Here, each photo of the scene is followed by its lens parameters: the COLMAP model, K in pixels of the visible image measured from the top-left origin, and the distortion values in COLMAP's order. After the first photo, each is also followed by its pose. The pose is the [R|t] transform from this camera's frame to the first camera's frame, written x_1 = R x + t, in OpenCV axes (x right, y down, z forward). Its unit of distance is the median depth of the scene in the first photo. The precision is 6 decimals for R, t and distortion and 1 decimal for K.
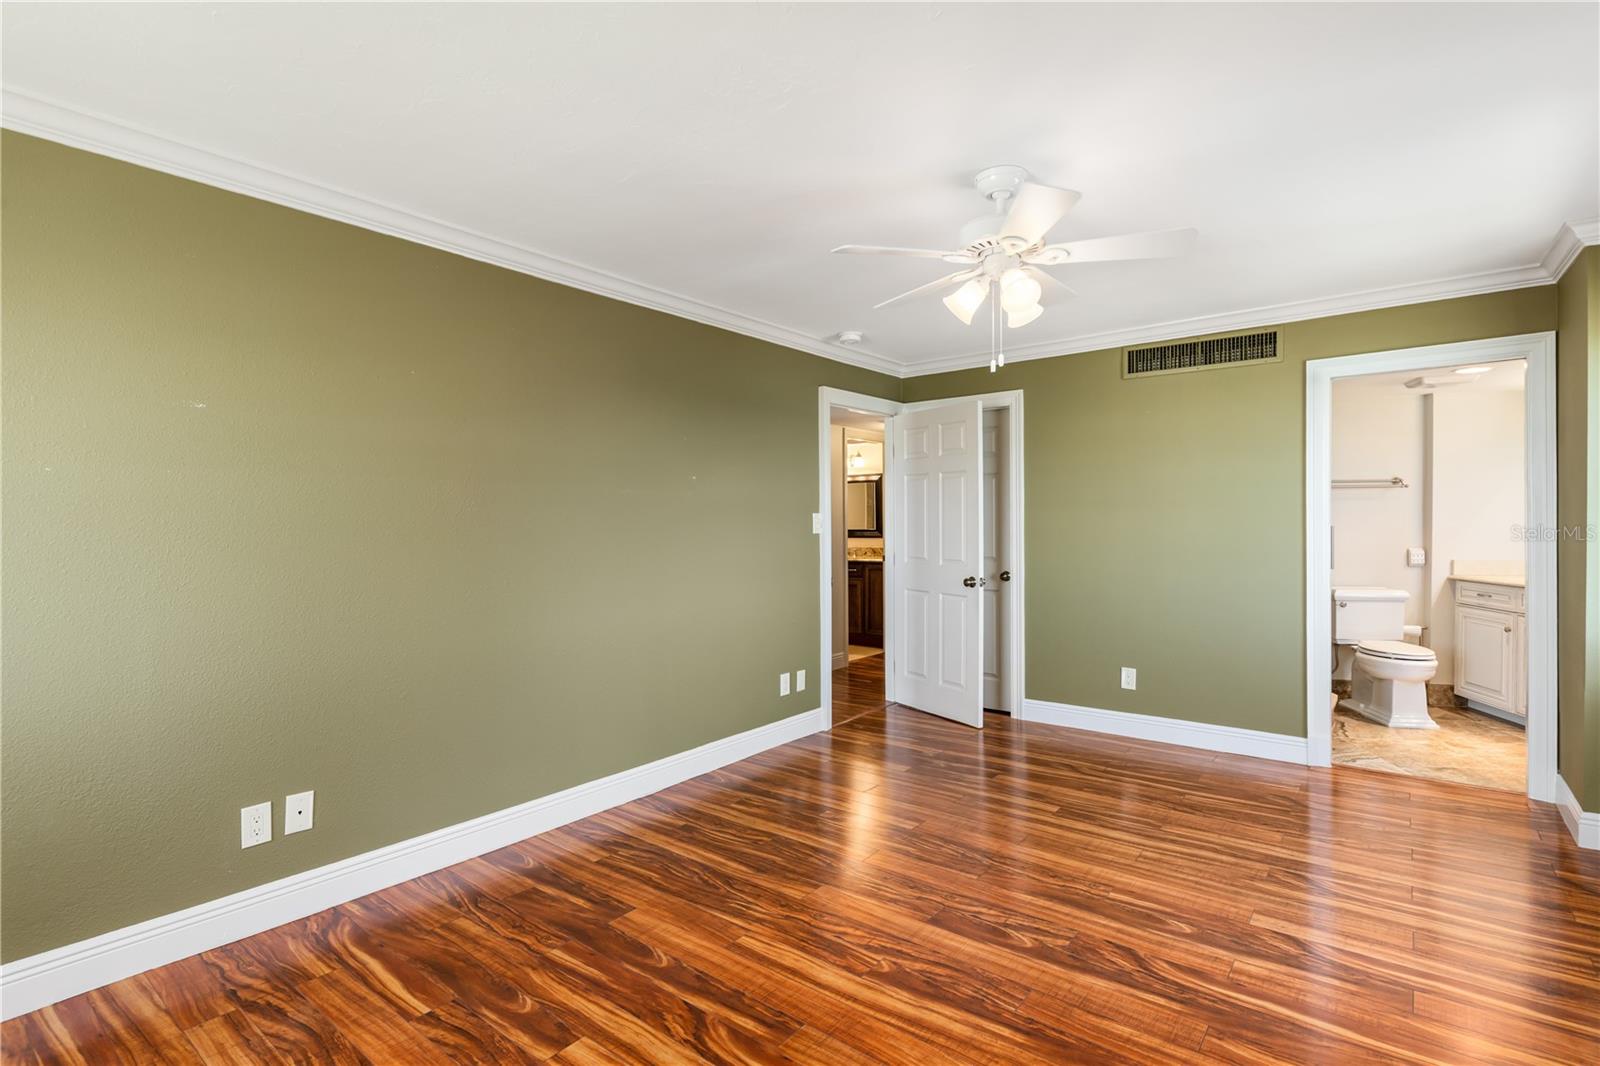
lens RADIAL K [[762.6, 0, 793.0], [0, 762.6, 532.1], [0, 0, 1]] dist [0.019745, -0.013087]
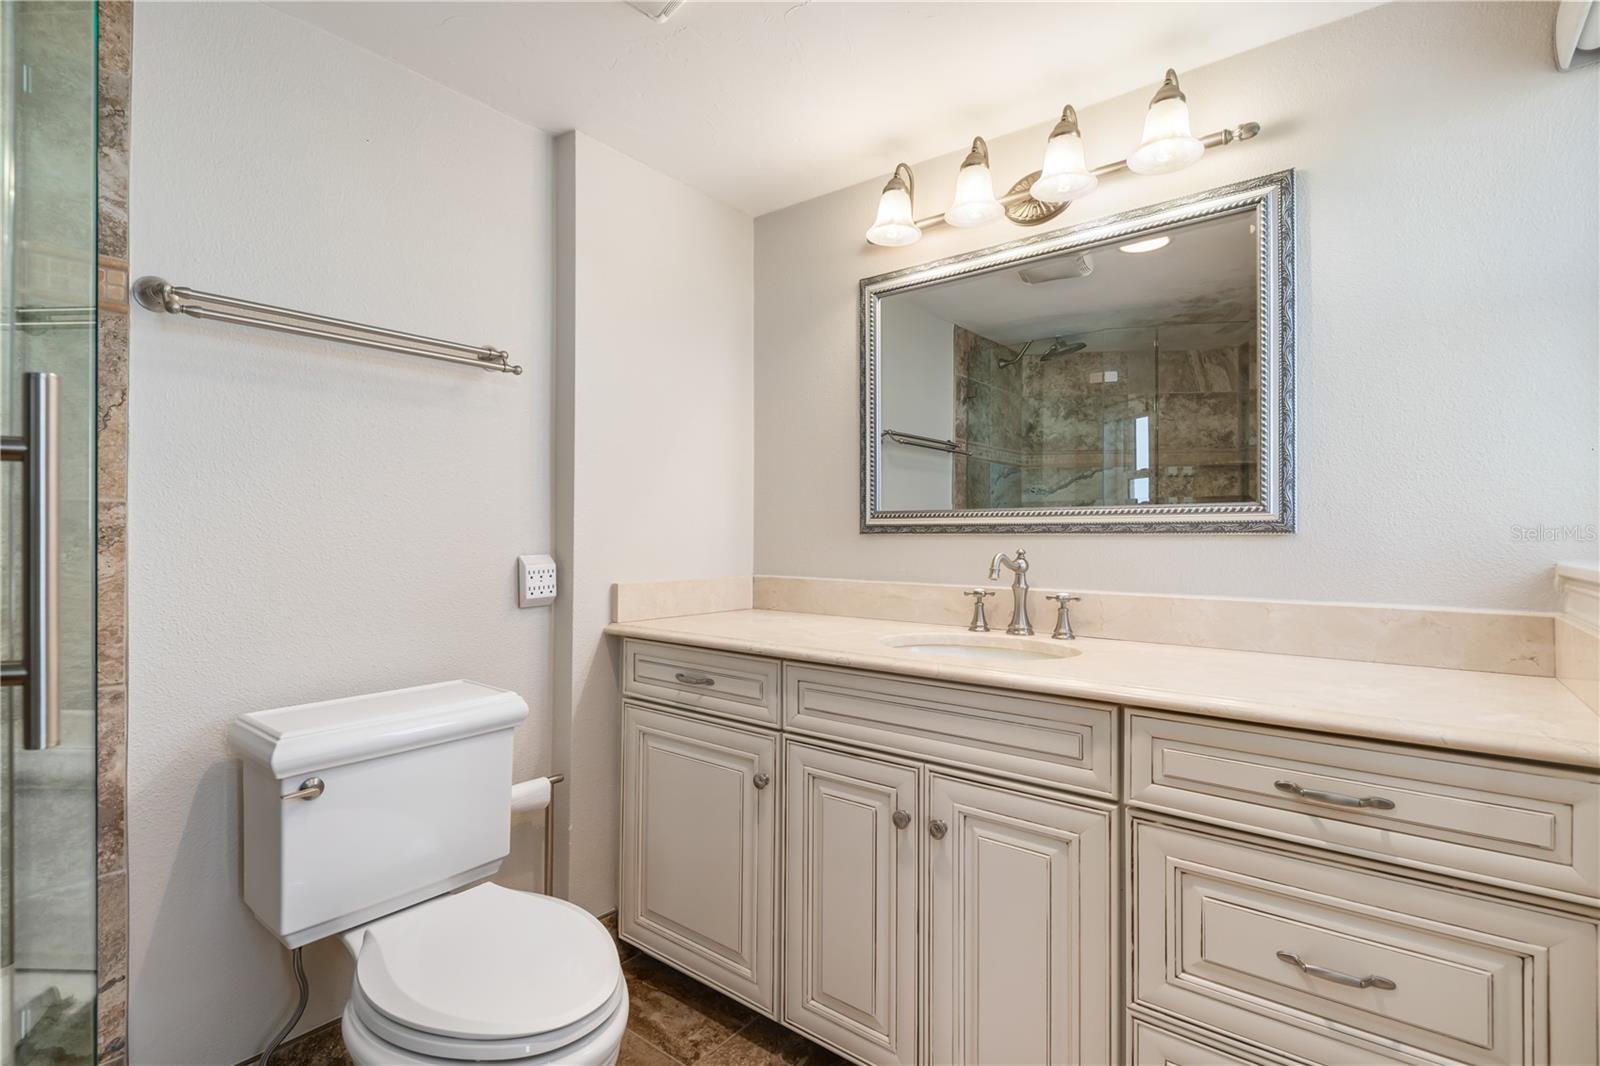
lens RADIAL K [[762.6, 0, 793.0], [0, 762.6, 532.1], [0, 0, 1]] dist [0.019745, -0.013087]
pose [[0.495666, 0.009024, 0.868466, 0.874078], [0.006790, 0.999875, -0.014264, 0.024812], [-0.868487, 0.012967, 0.495543, 1.122056]]
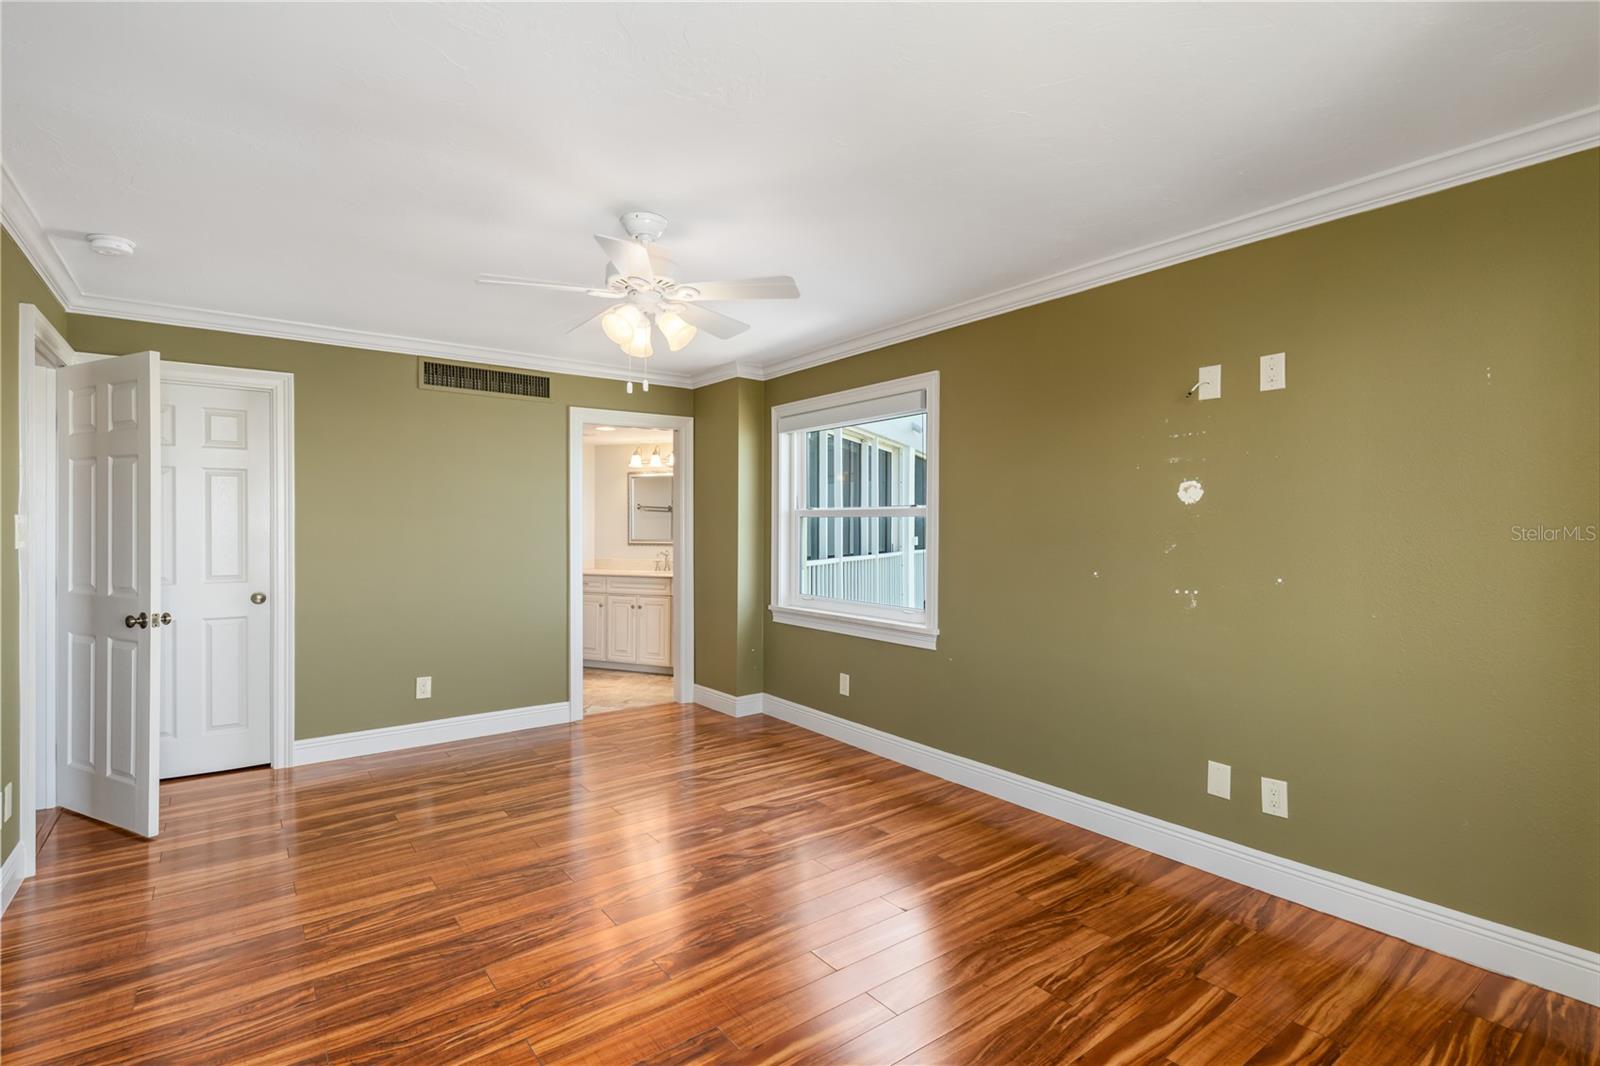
lens RADIAL K [[755.7, 0, 796.1], [0, 755.7, 533.7], [0, 0, 1]] dist [0.023913, -0.014336]
pose [[0.252565, 0.002681, 0.967576, -0.535543], [0.008245, 0.999954, -0.004923, -0.001560], [-0.967545, 0.009221, 0.252531, 0.367785]]
